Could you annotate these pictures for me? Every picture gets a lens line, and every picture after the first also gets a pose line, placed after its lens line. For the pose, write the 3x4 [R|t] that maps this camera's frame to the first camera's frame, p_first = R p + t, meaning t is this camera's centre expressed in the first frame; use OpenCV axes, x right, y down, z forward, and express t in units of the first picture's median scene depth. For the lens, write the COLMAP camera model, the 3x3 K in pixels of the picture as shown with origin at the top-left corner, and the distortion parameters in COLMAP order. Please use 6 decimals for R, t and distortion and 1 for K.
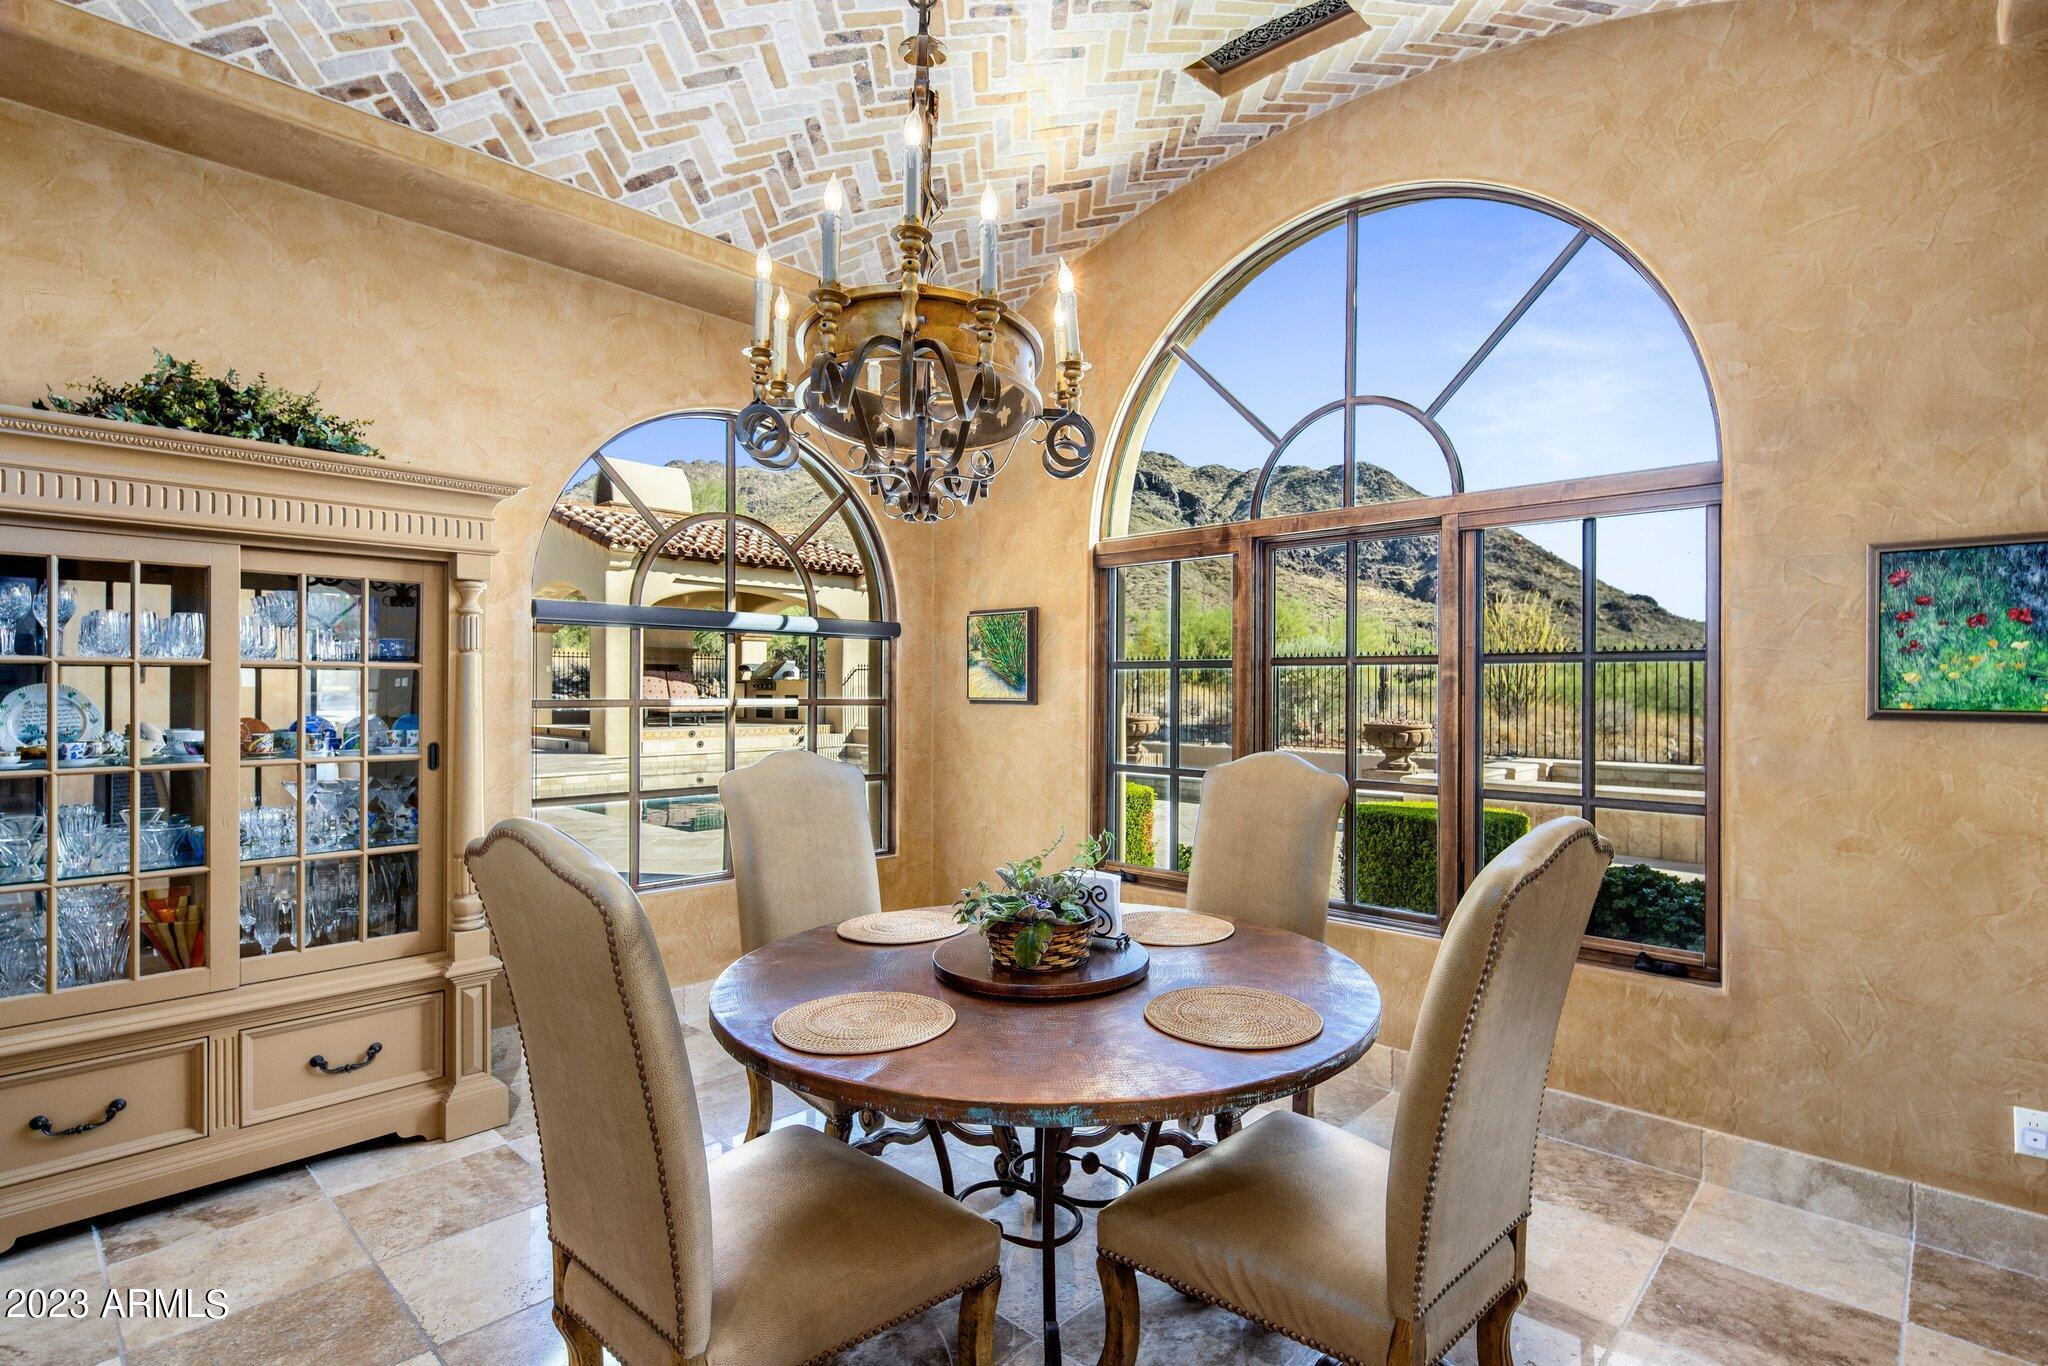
lens RADIAL K [[988.8, 0, 1033.2], [0, 988.8, 693.5], [0, 0, 1]] dist [0.003833, -0.004593]
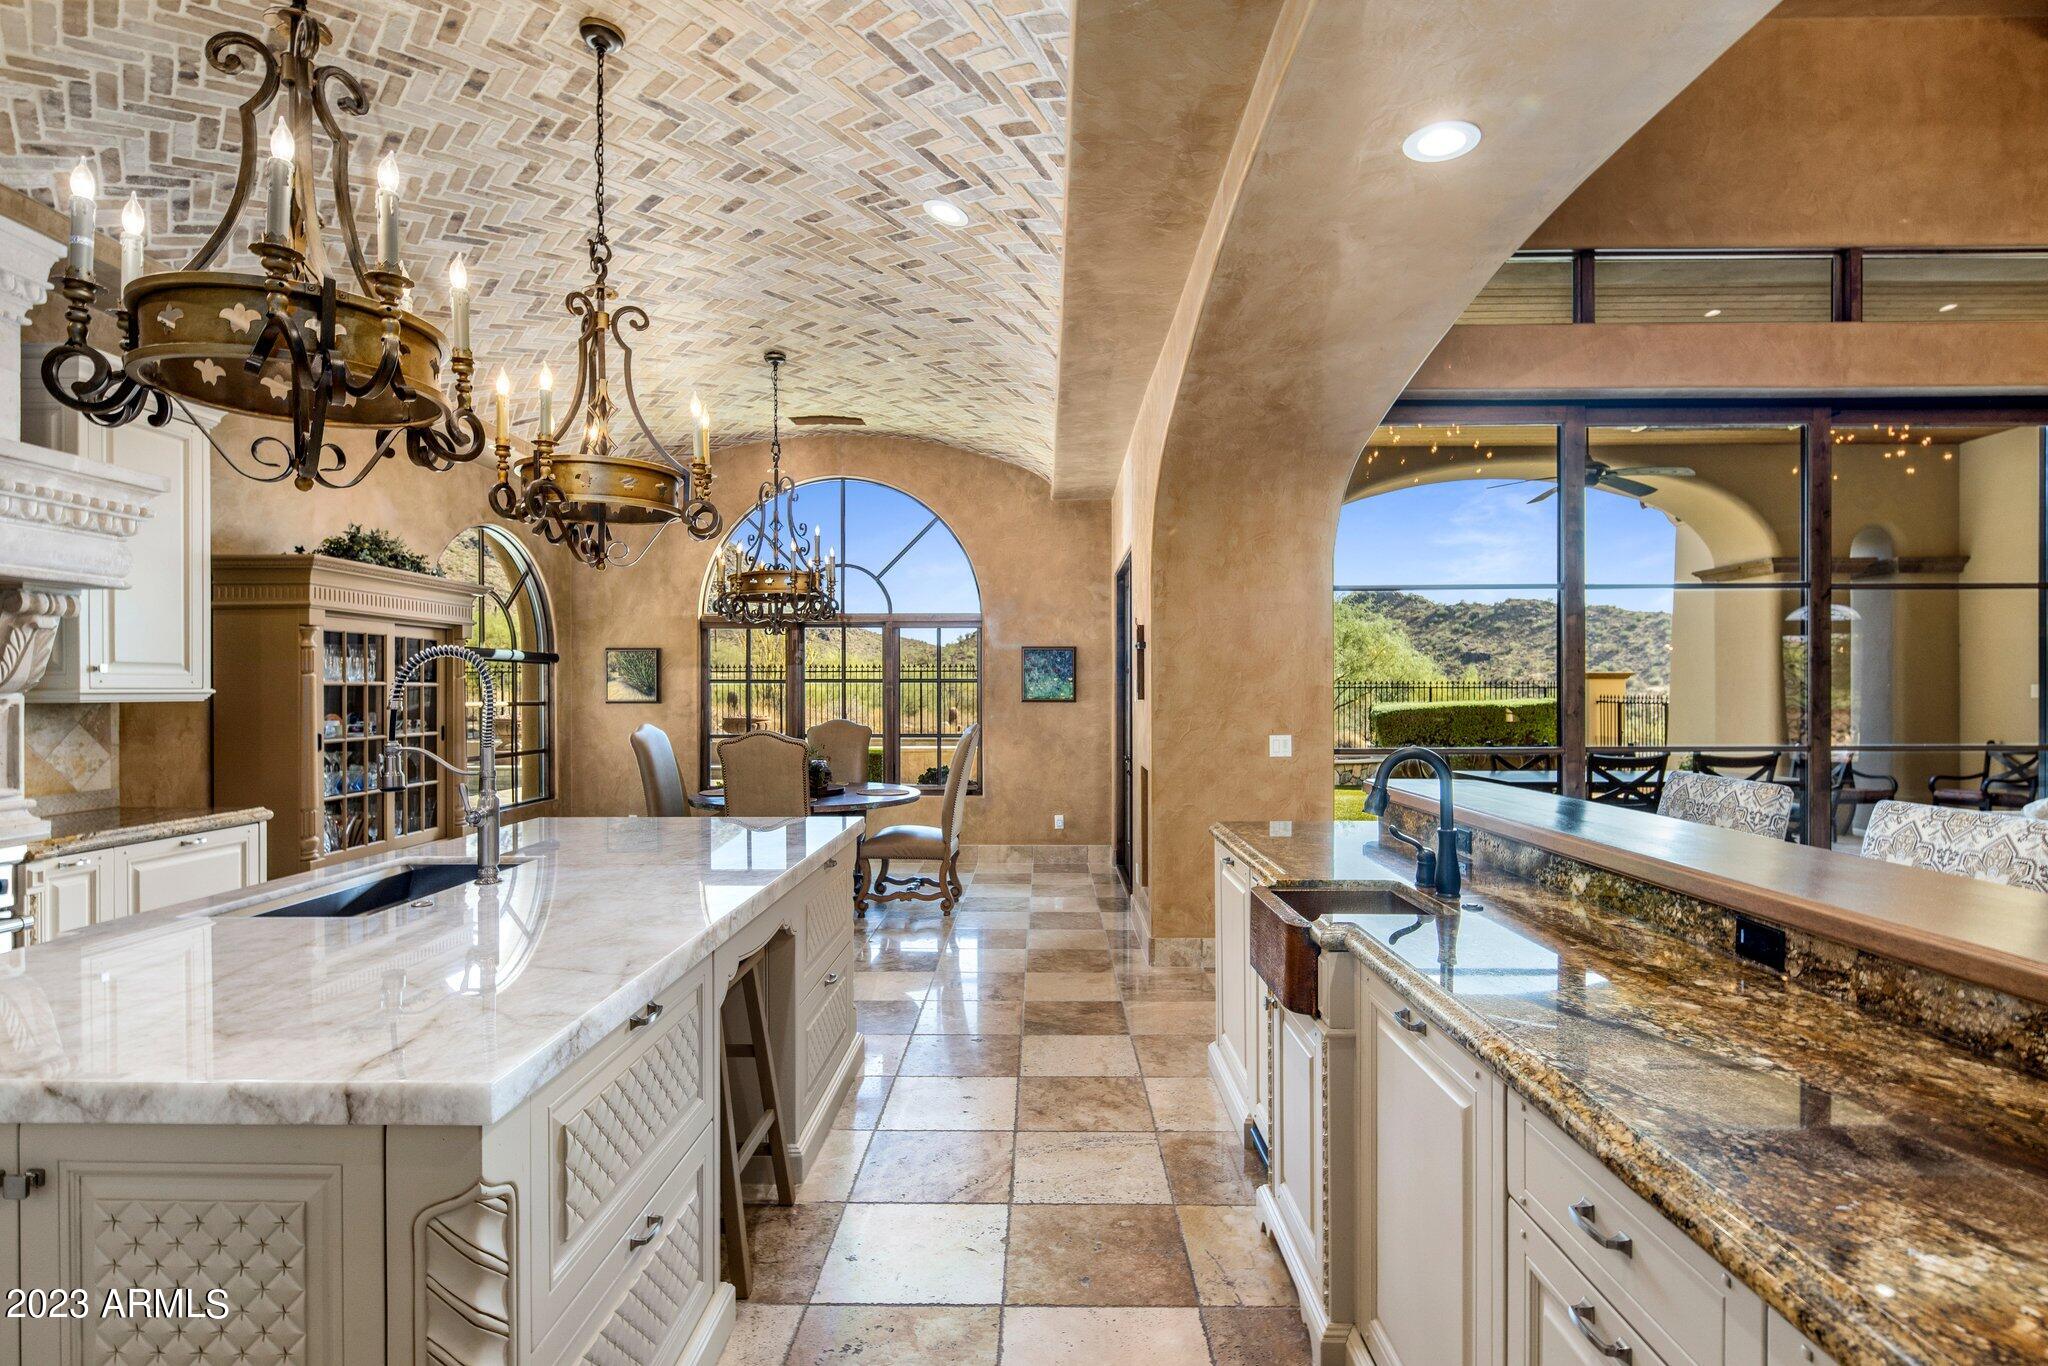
lens RADIAL K [[992.2, 0, 1028.4], [0, 992.2, 669.7], [0, 0, 1]] dist [0.003599, -0.001678]
pose [[0.741109, 0.008820, 0.671327, -1.044781], [0.008879, 0.999698, -0.022936, -0.003228], [-0.671326, 0.022959, 0.740806, -1.125225]]
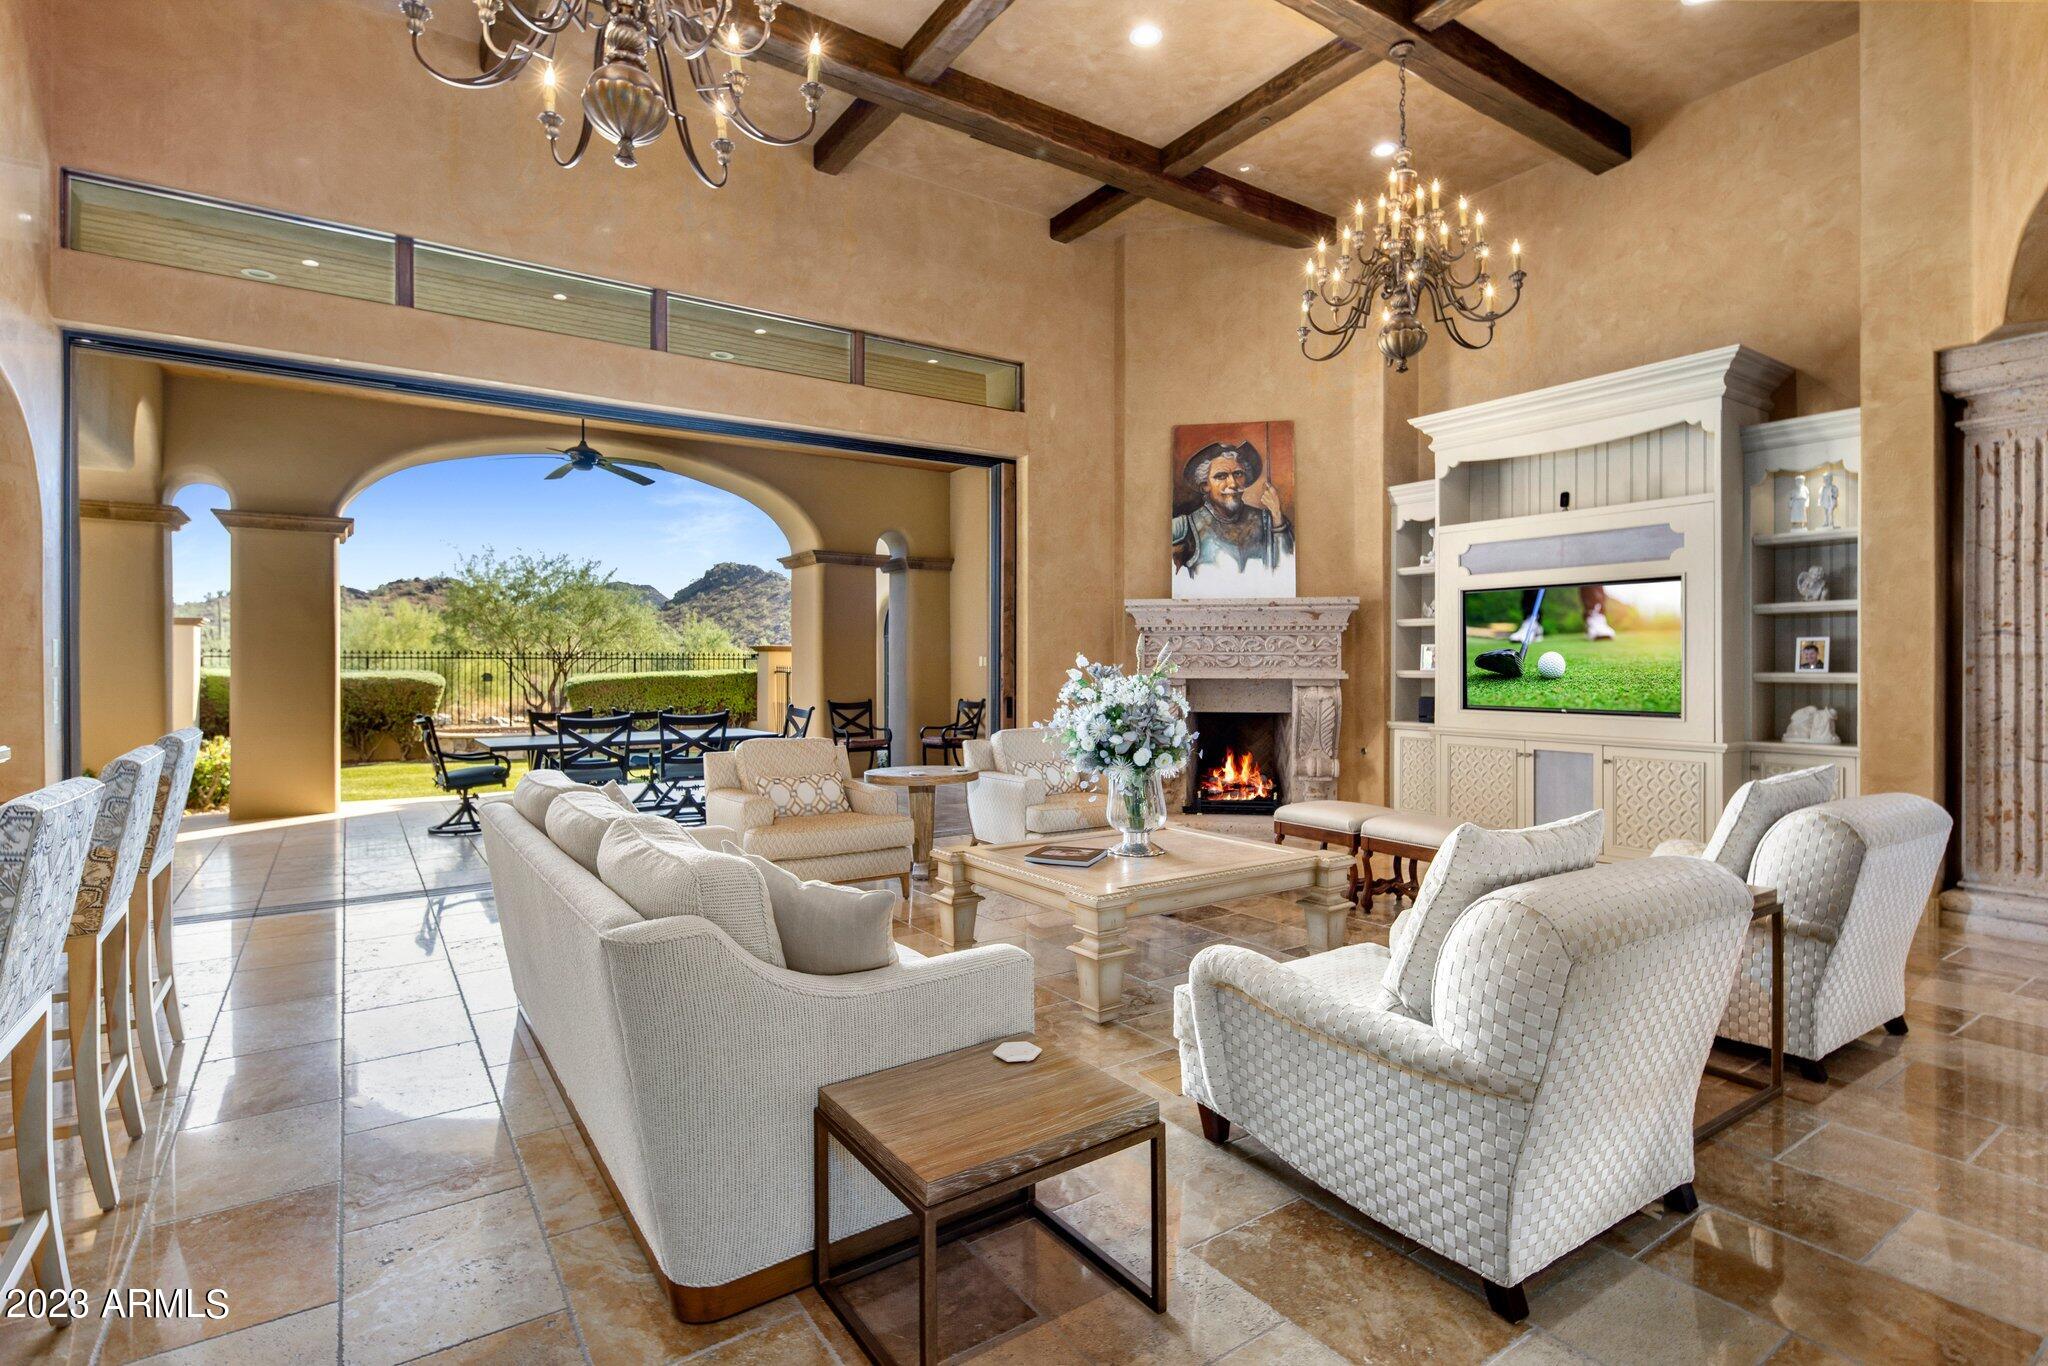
lens RADIAL K [[992.2, 0, 1028.4], [0, 992.2, 669.7], [0, 0, 1]] dist [0.003599, -0.001678]
pose [[0.212940, -0.010560, 0.977008, -0.707319], [0.006659, 0.999934, 0.009356, 0.016733], [-0.977043, 0.004514, 0.212996, -2.006854]]
